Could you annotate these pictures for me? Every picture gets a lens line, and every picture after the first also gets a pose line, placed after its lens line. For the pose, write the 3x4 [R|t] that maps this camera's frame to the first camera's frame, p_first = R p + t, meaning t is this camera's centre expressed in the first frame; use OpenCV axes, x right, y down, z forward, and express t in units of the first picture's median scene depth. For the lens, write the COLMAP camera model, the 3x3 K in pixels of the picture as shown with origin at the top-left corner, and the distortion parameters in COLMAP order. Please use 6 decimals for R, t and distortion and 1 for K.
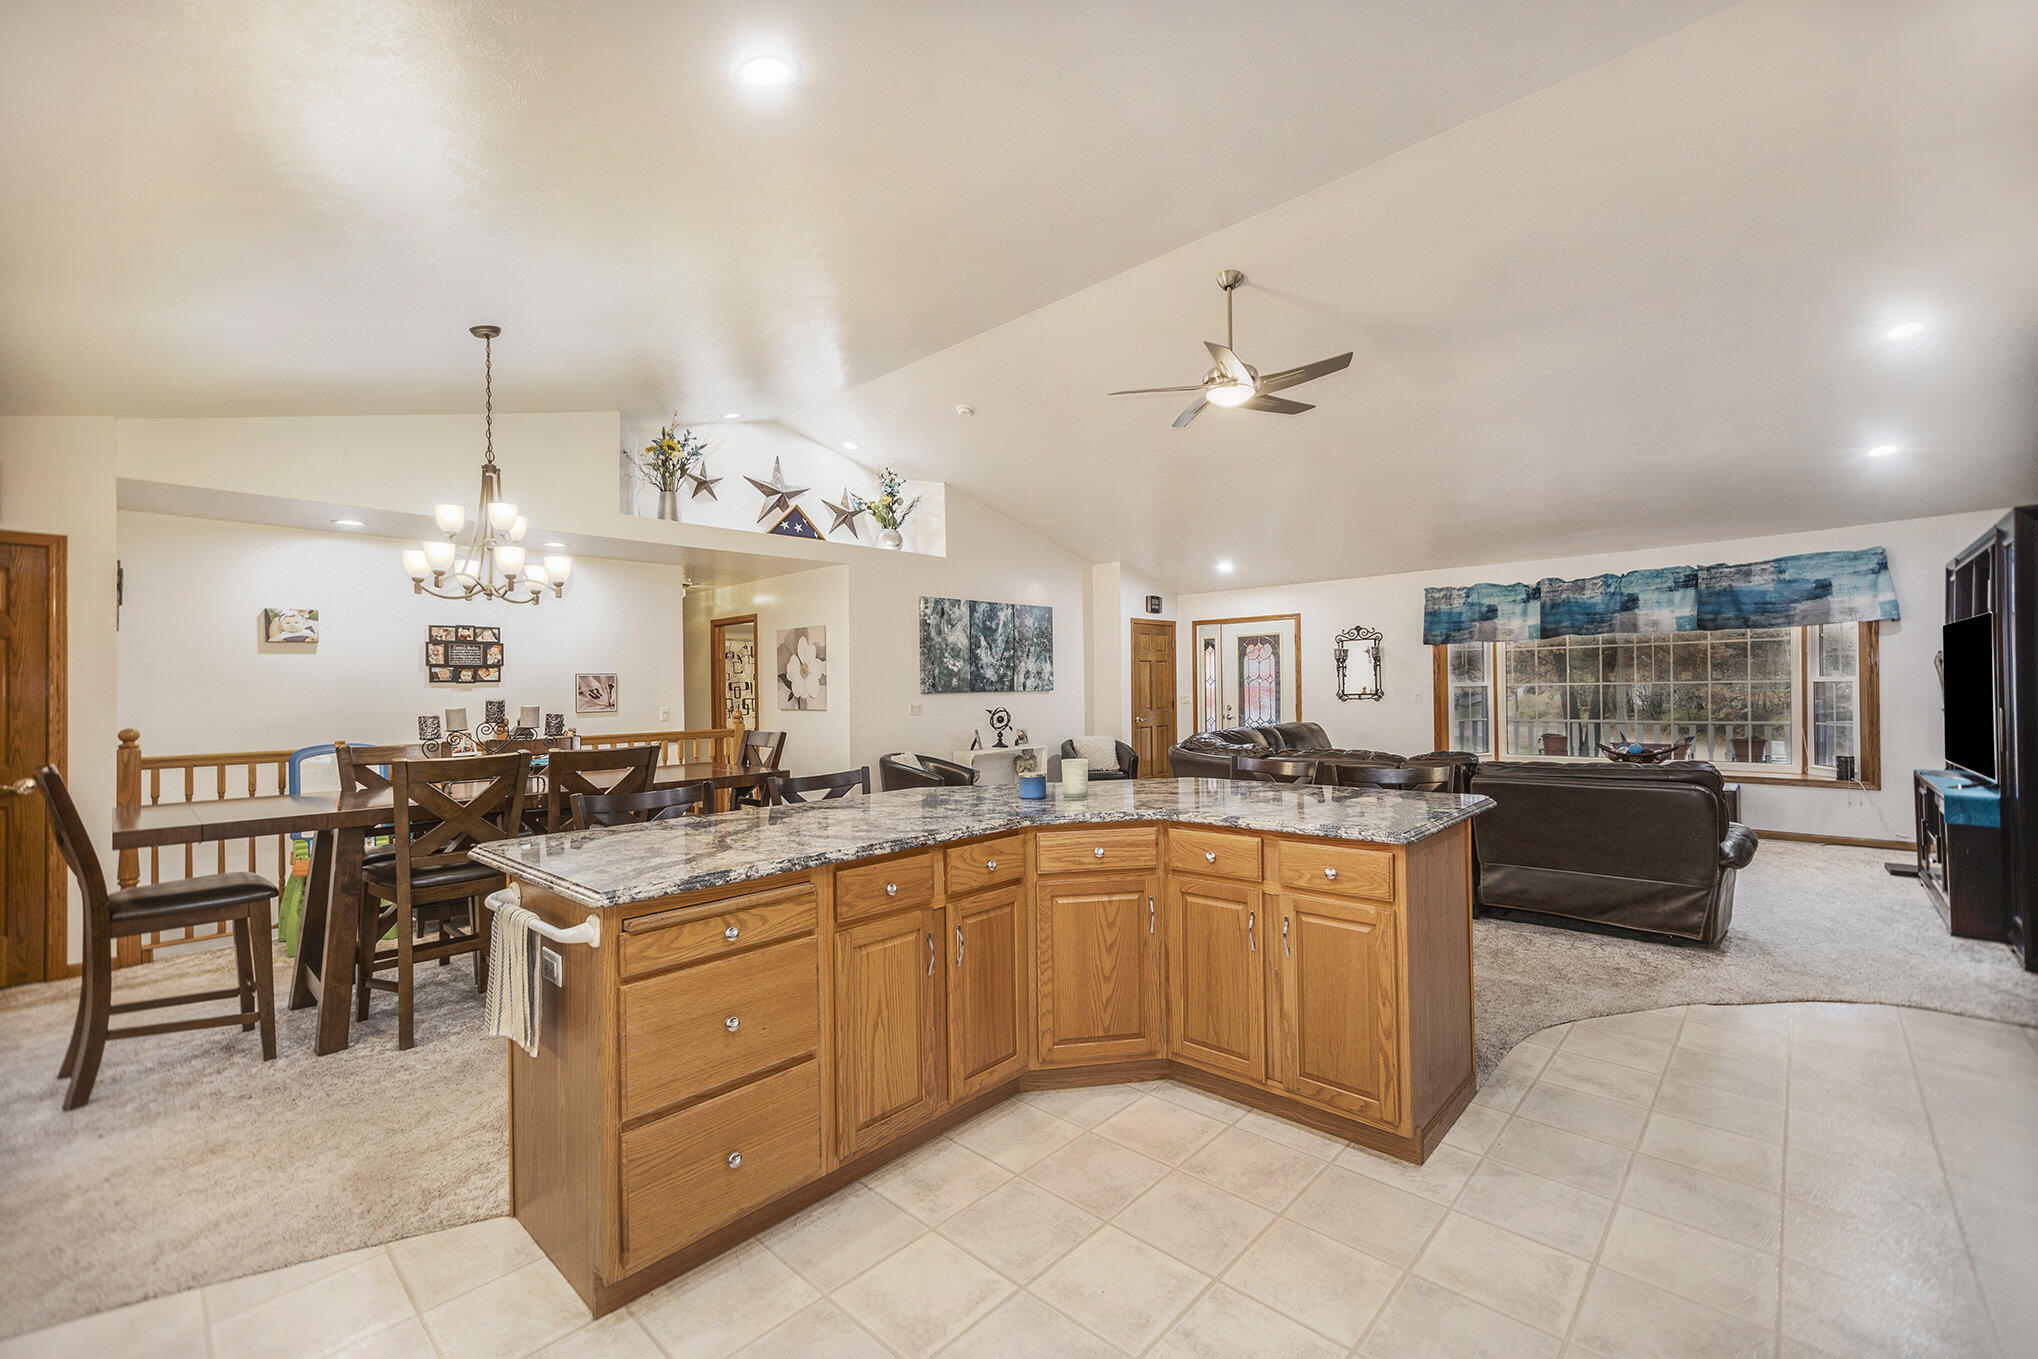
lens RADIAL K [[856.5, 0, 1053.2], [0, 856.5, 681.8], [0, 0, 1]] dist [0.007251, 0.001071]
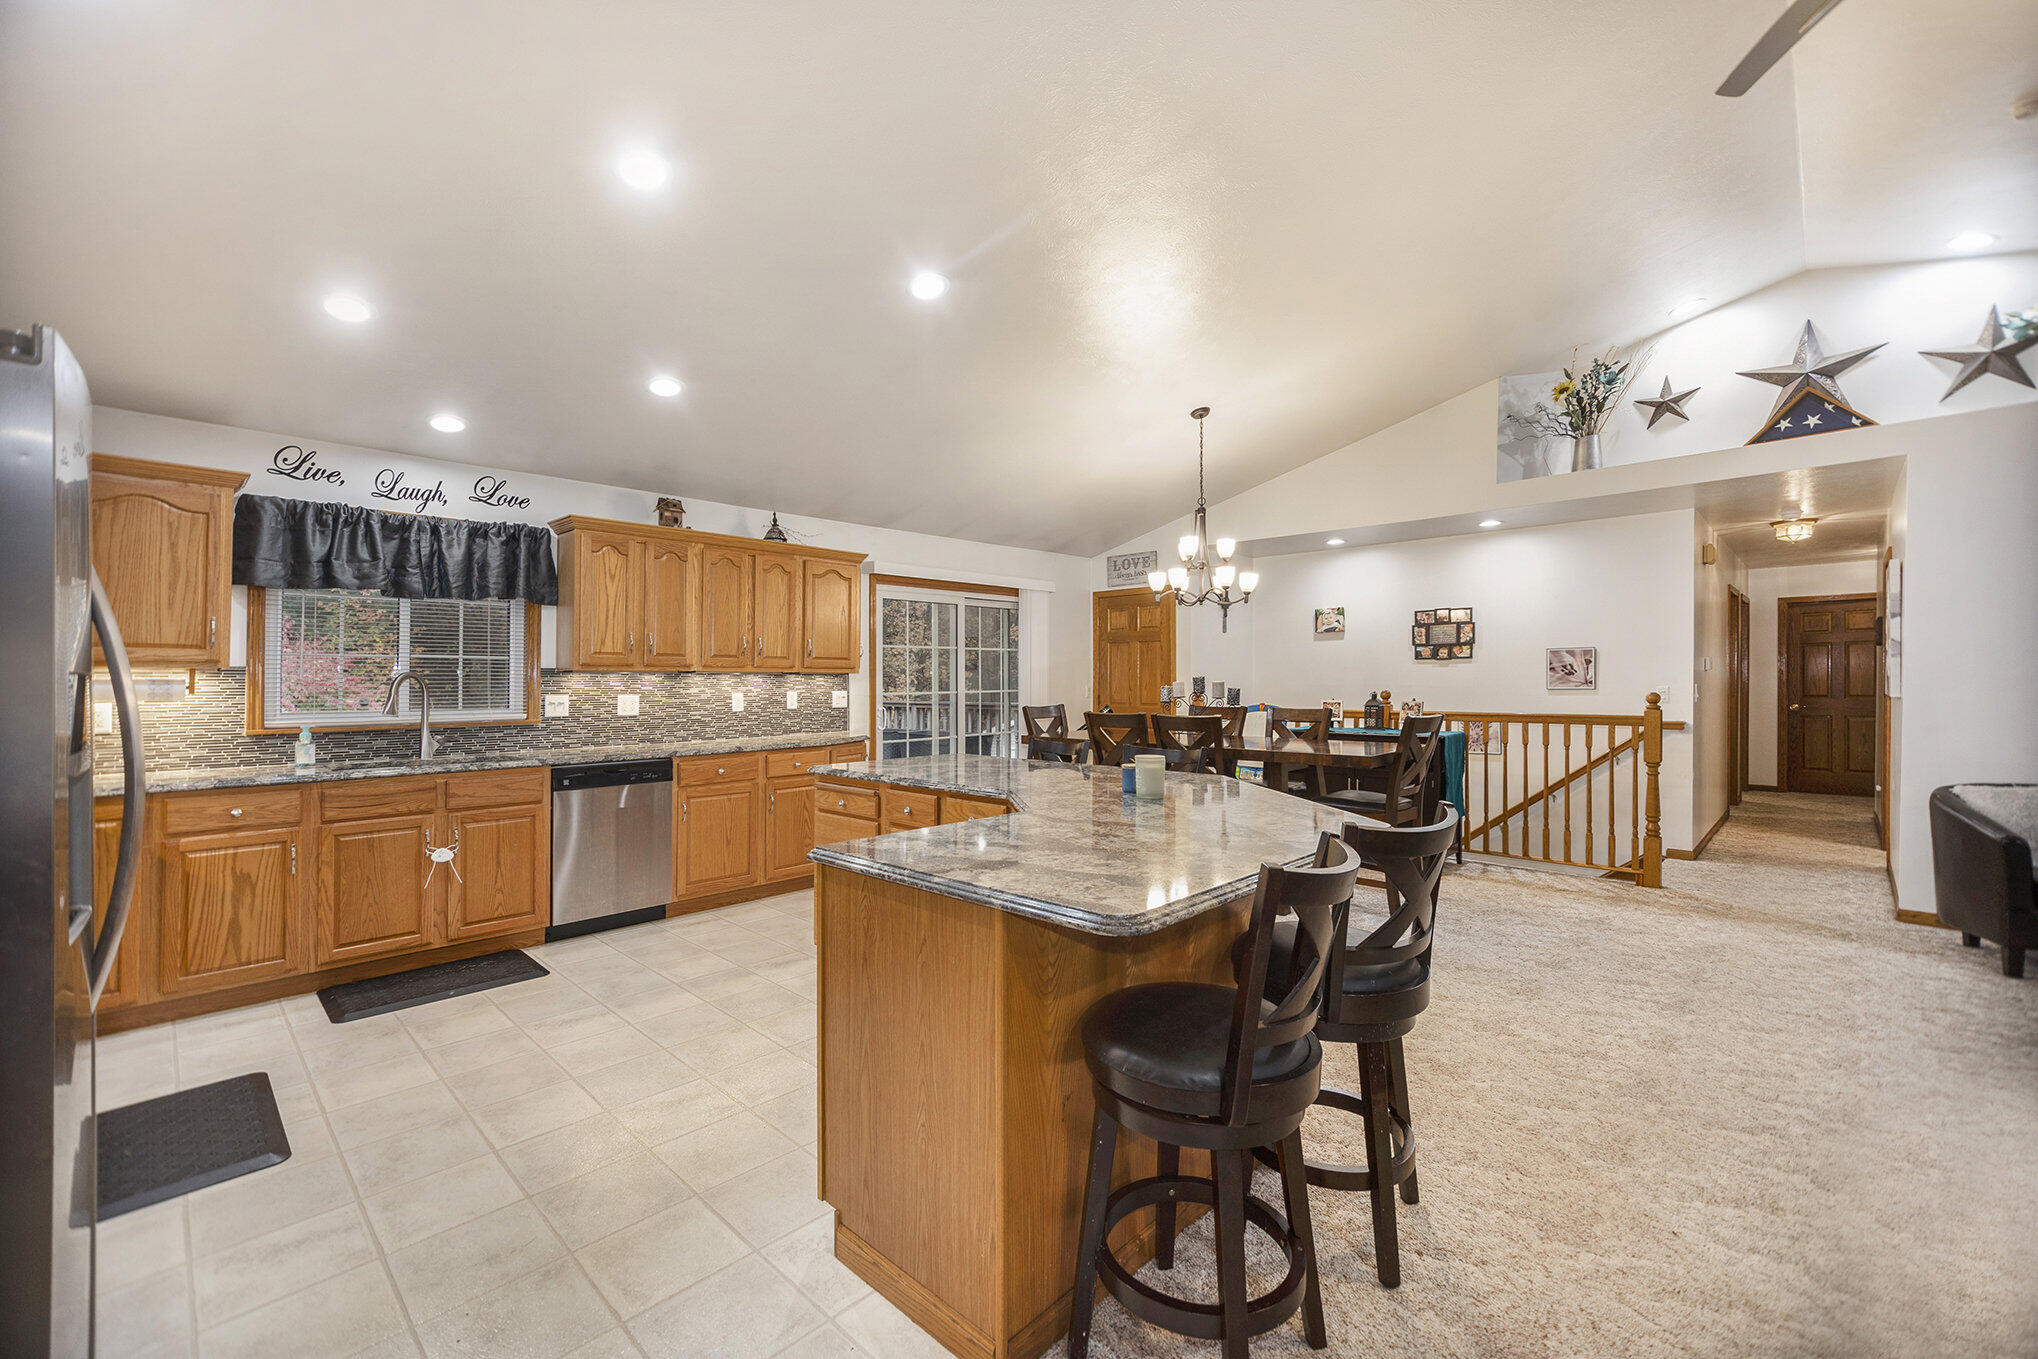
lens RADIAL K [[856.5, 0, 993.5], [0, 856.5, 662.1], [0, 0, 1]] dist [0.007251, 0.001071]
pose [[-0.056020, -0.000865, -0.998429, 0.397198], [0.013834, 0.999903, -0.001642, -0.001226], [0.998334, -0.013904, -0.056003, 0.392372]]
